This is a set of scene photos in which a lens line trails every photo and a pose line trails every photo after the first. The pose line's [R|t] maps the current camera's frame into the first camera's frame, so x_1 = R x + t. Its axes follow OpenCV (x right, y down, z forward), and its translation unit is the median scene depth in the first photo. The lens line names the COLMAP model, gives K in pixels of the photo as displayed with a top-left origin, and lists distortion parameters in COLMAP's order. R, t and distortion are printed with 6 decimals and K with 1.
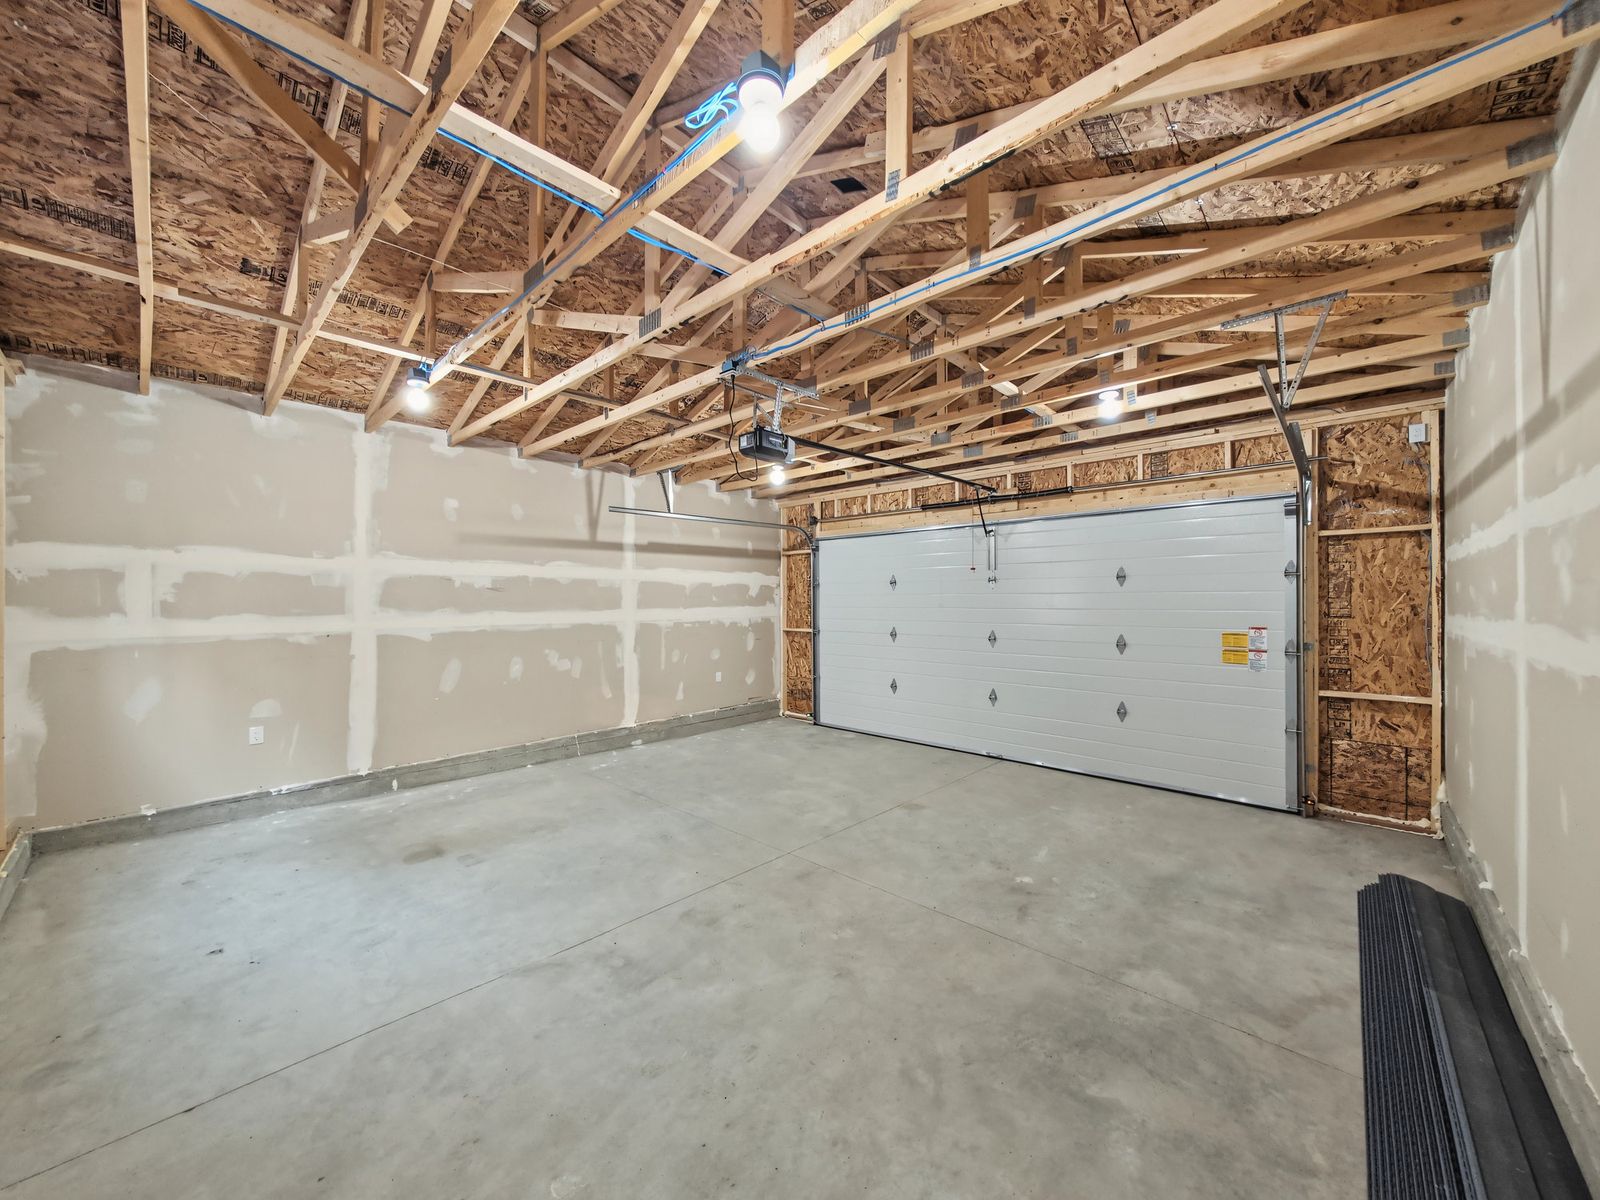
lens RADIAL K [[577.7, 0, 800.0], [0, 577.7, 600.0], [0, 0, 1]] dist [0.000599, -0.000016]
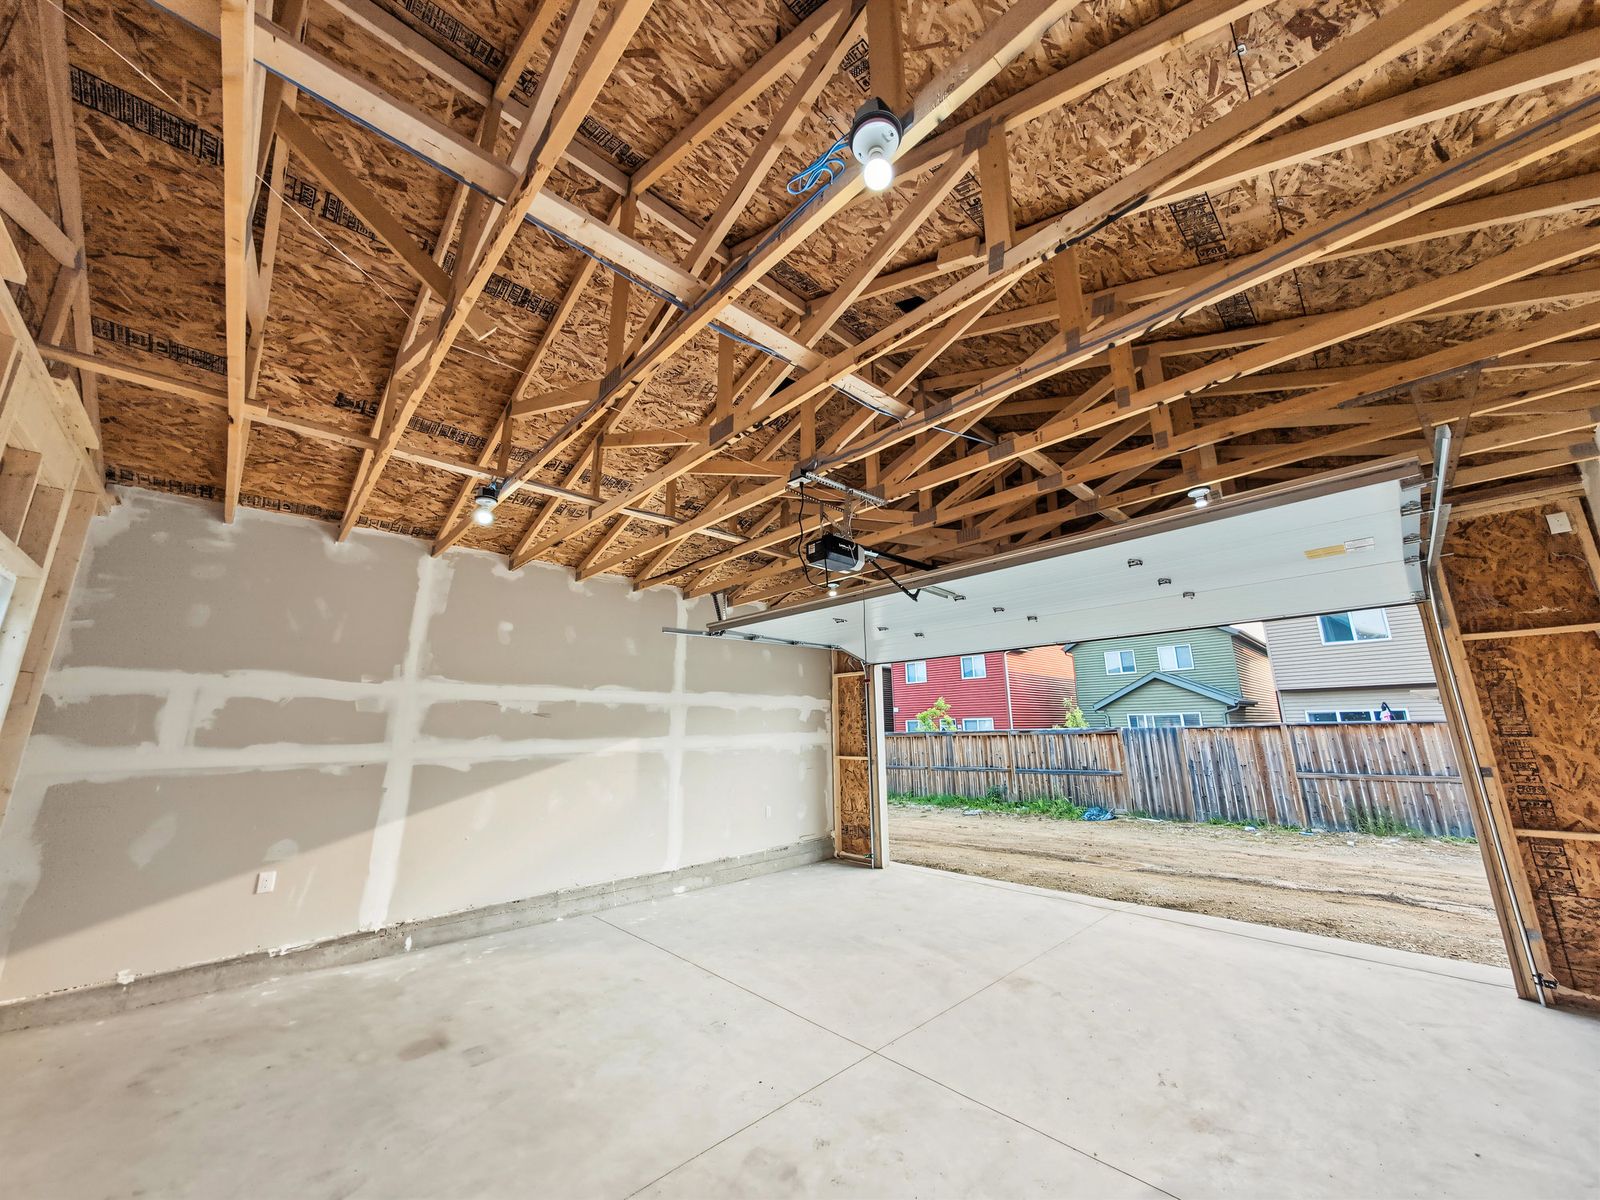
lens RADIAL K [[556.4, 0, 800.0], [0, 556.4, 600.0], [0, 0, 1]] dist [-0.000200, -0.000030]
pose [[0.998212, -0.022501, -0.055374, -0.064672], [0.009392, 0.973974, -0.226463, 0.012771], [0.059028, 0.225538, 0.972444, 0.125633]]
